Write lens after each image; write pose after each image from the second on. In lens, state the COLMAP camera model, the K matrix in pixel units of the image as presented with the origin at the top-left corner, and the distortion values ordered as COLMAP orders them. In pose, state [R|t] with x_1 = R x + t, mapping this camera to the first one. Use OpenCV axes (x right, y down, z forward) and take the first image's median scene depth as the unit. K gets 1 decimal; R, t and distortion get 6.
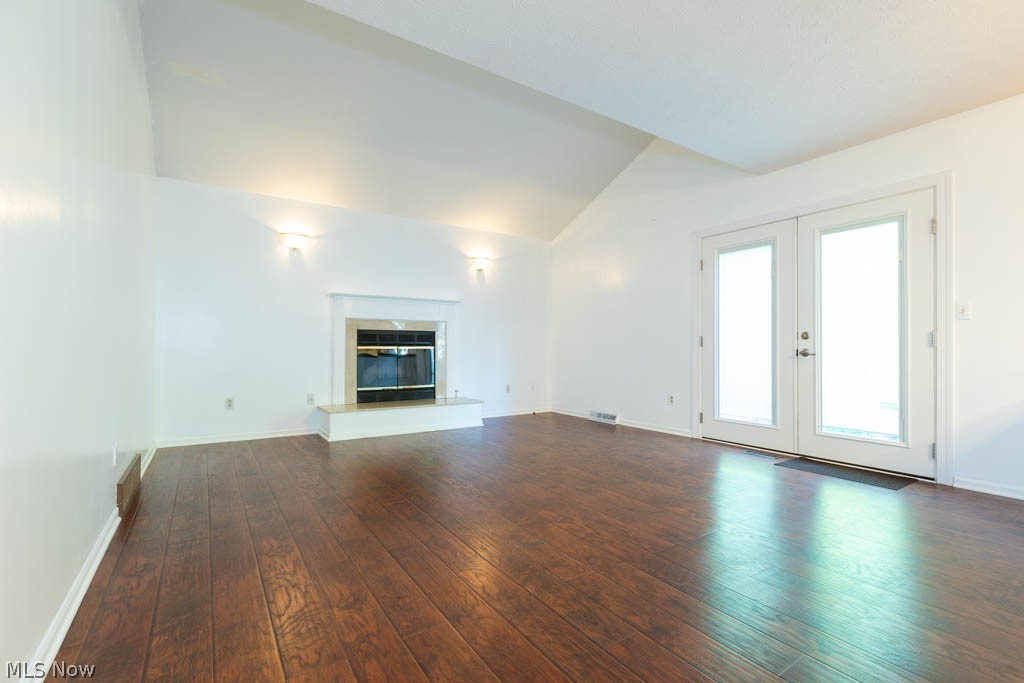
lens RADIAL K [[459.4, 0, 505.2], [0, 459.4, 338.0], [0, 0, 1]] dist [0.007302, -0.001832]
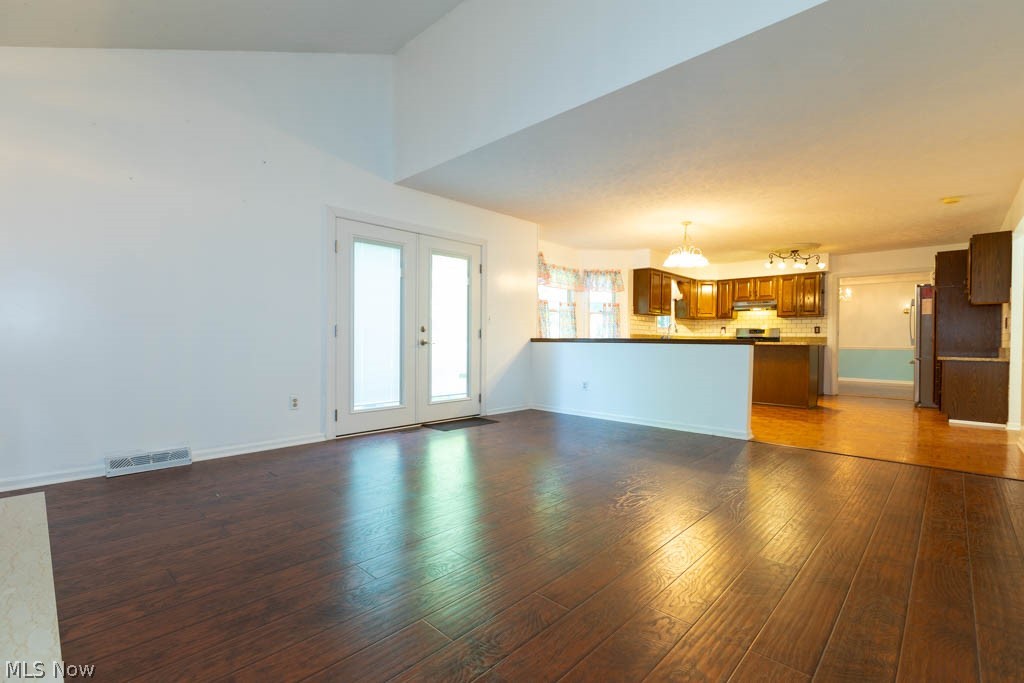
lens RADIAL K [[459.4, 0, 514.6], [0, 459.4, 341.6], [0, 0, 1]] dist [0.007302, -0.001832]
pose [[-0.227011, -0.004210, 0.973883, -0.644139], [-0.023044, 0.999734, -0.001050, 0.025260], [-0.973620, -0.022681, -0.227047, 1.038152]]
